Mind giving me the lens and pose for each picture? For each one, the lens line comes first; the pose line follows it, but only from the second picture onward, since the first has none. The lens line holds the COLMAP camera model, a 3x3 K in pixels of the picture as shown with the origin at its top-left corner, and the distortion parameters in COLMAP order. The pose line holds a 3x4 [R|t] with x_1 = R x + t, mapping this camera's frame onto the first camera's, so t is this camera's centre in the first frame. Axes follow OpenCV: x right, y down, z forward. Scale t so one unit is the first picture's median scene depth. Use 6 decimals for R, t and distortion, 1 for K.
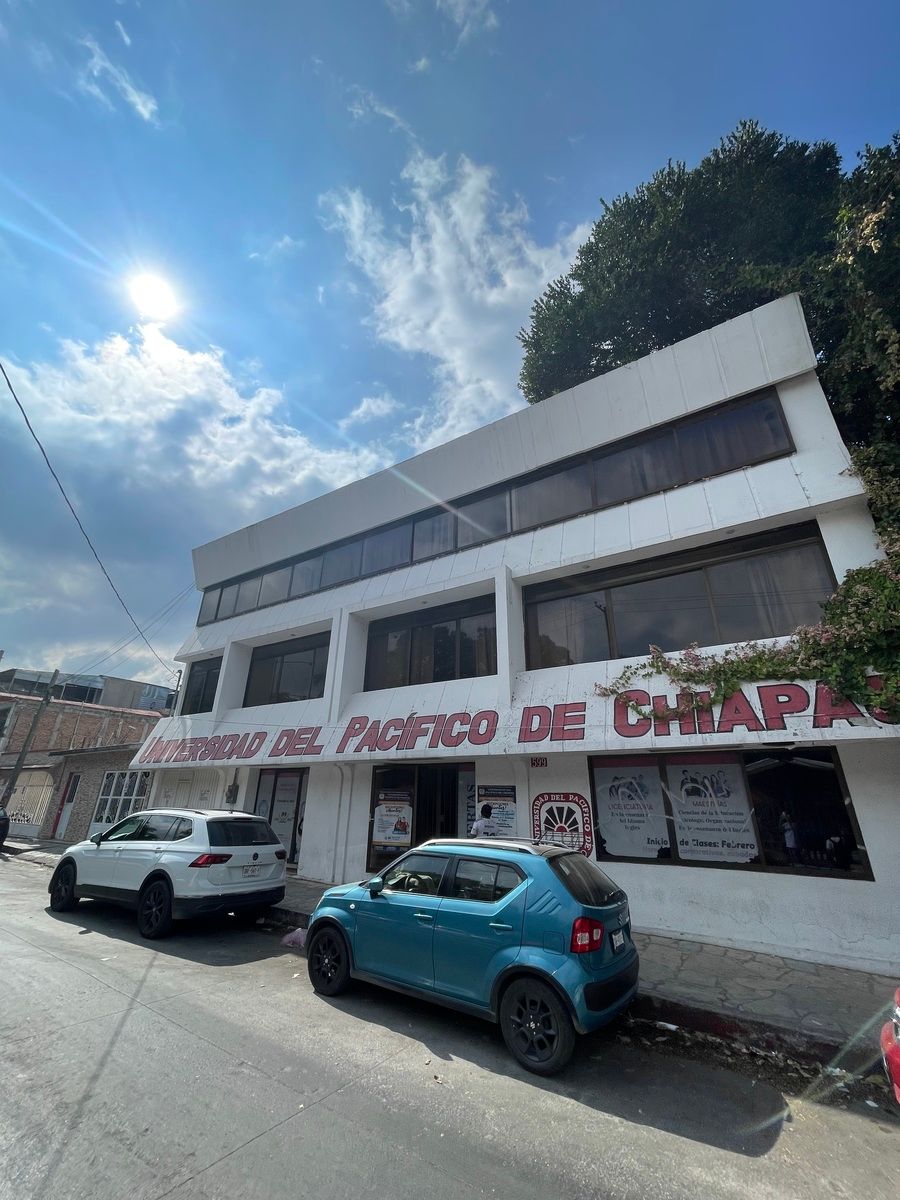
lens RADIAL K [[476.4, 0, 456.7], [0, 476.4, 597.8], [0, 0, 1]] dist [-0.005572, 0.000205]
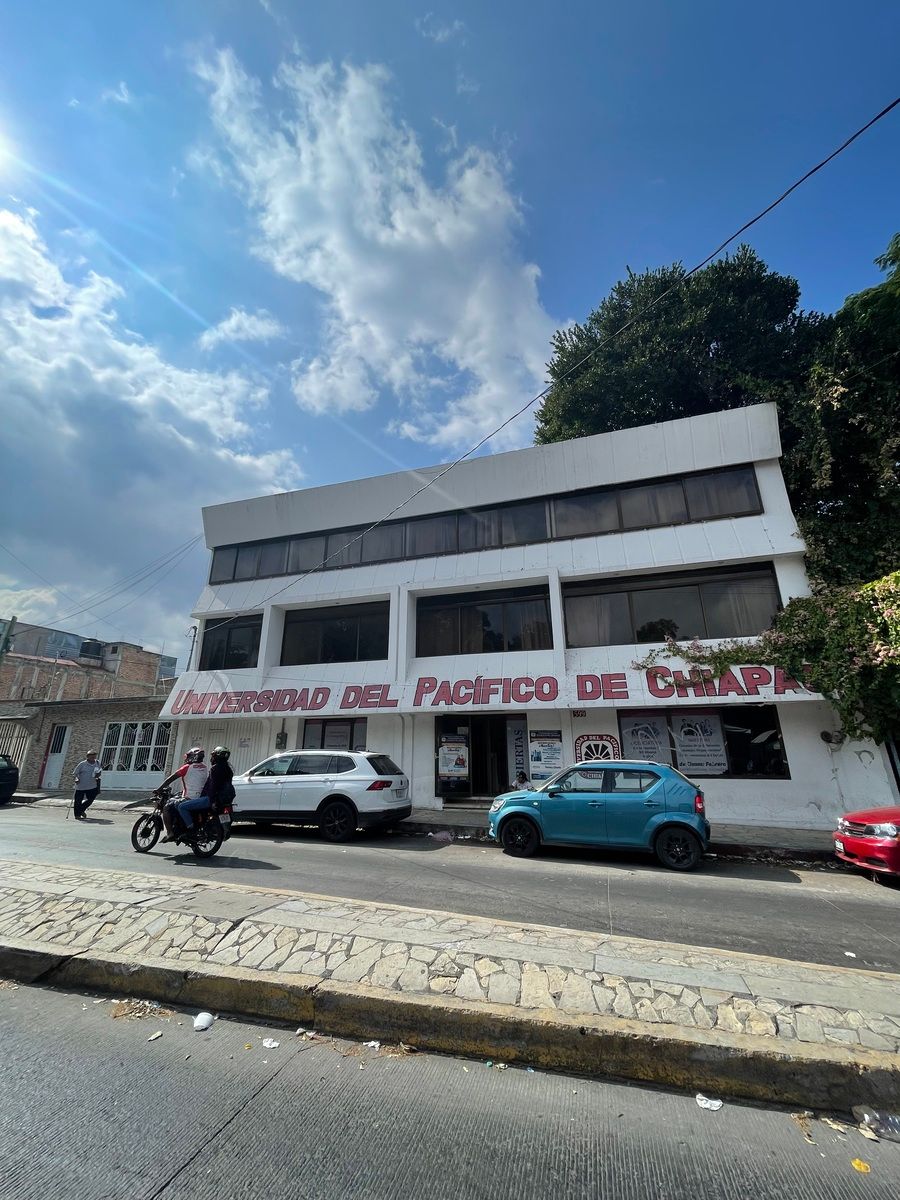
lens RADIAL K [[476.4, 0, 441.3], [0, 476.4, 601.4], [0, 0, 1]] dist [-0.005572, 0.000205]
pose [[0.963785, 0.066453, 0.258269, -0.564157], [-0.090326, 0.992557, 0.081685, -0.055205], [-0.250918, -0.102055, 0.962614, -0.194748]]
